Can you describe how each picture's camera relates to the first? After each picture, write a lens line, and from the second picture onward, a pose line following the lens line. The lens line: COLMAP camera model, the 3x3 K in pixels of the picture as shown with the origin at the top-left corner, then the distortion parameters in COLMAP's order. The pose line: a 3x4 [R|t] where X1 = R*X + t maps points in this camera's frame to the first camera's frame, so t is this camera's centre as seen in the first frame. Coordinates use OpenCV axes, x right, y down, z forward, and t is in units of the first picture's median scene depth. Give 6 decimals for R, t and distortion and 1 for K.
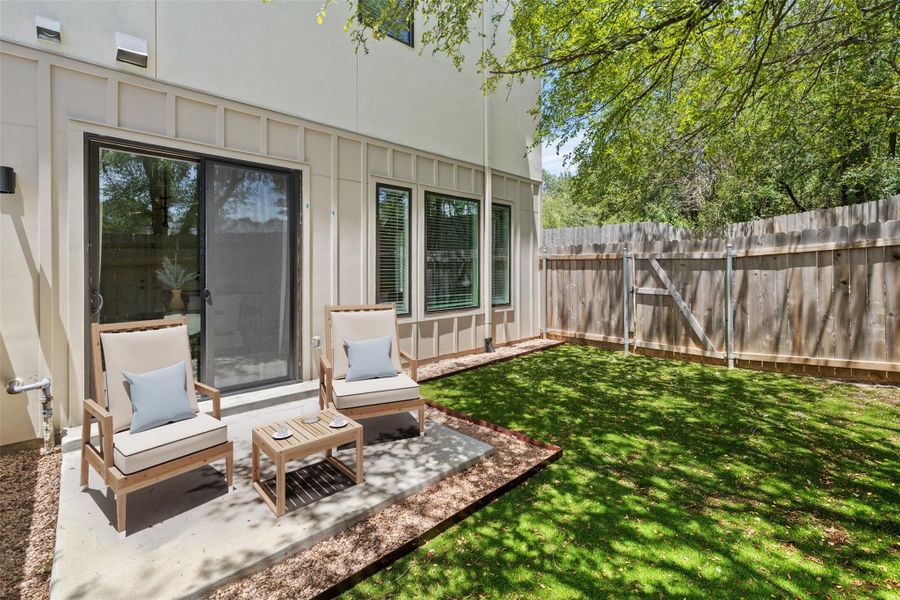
lens RADIAL K [[393.6, 0, 452.6], [0, 393.6, 275.5], [0, 0, 1]] dist [0.001558, 0.000393]
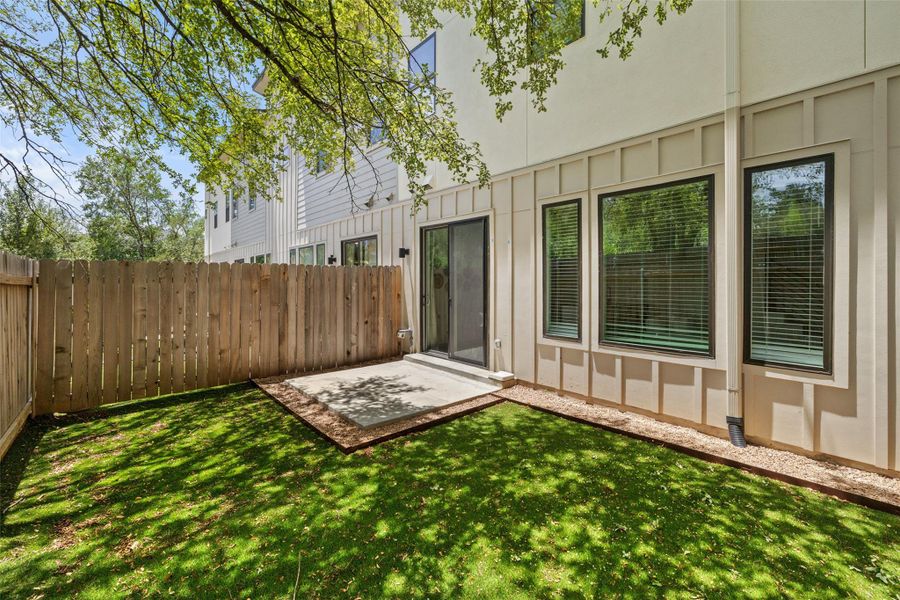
lens RADIAL K [[380.7, 0, 449.0], [0, 380.7, 284.8], [0, 0, 1]] dist [0.001460, 0.000087]
pose [[-0.034857, 0.016291, -0.999260, 1.049919], [-0.015310, 0.999741, 0.016833, -0.050041], [0.999275, 0.015885, -0.034598, 1.015198]]
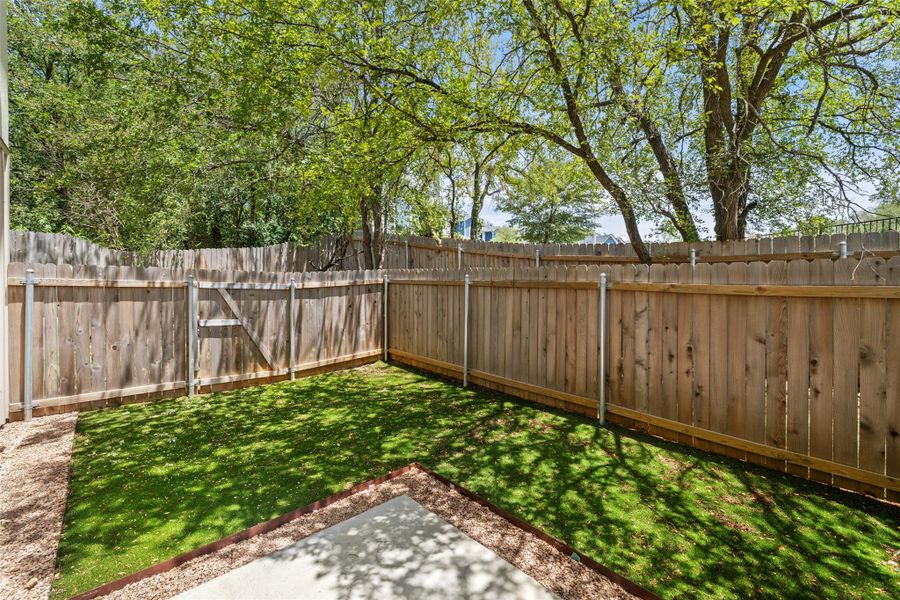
lens RADIAL K [[380.7, 0, 449.0], [0, 380.7, 284.8], [0, 0, 1]] dist [0.001460, 0.000087]
pose [[0.011200, 0.018067, 0.999774, -0.630349], [0.014302, 0.999732, -0.018226, -0.041677], [-0.999835, 0.014503, 0.010939, 0.674281]]
